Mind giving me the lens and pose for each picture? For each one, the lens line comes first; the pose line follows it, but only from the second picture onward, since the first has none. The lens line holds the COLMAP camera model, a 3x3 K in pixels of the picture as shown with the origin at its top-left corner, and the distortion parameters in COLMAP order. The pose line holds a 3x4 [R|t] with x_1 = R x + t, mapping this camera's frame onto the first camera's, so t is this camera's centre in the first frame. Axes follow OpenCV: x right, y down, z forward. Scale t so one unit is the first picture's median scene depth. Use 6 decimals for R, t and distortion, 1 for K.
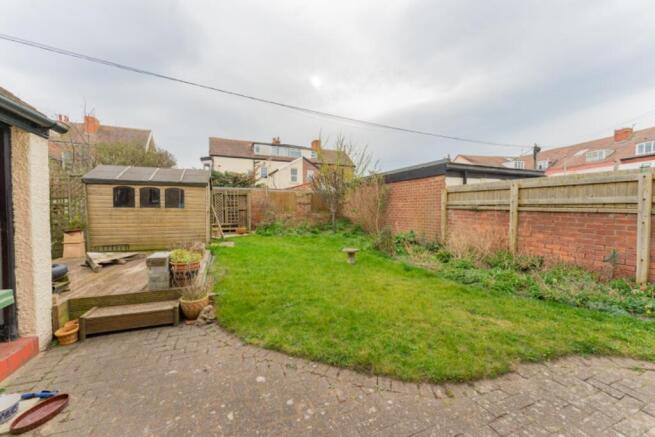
lens RADIAL K [[264.6, 0, 325.4], [0, 264.6, 213.9], [0, 0, 1]] dist [0.006123, -0.001070]
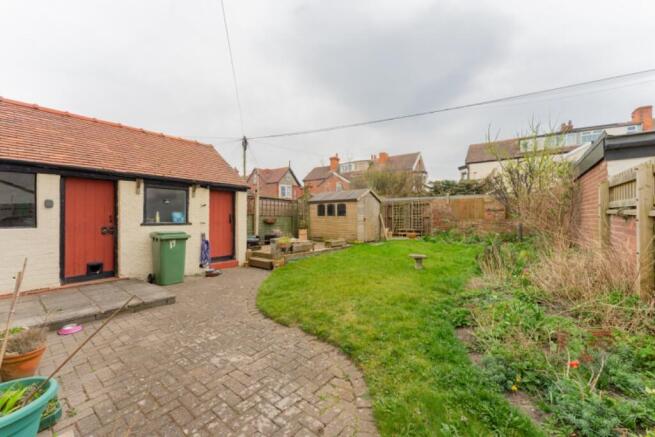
lens RADIAL K [[264.6, 0, 323.8], [0, 264.6, 217.6], [0, 0, 1]] dist [0.006123, -0.001070]
pose [[0.475170, -0.001917, -0.879892, 0.680499], [-0.012676, 0.999879, -0.009024, 0.001730], [0.879803, 0.015442, 0.475088, 0.154117]]
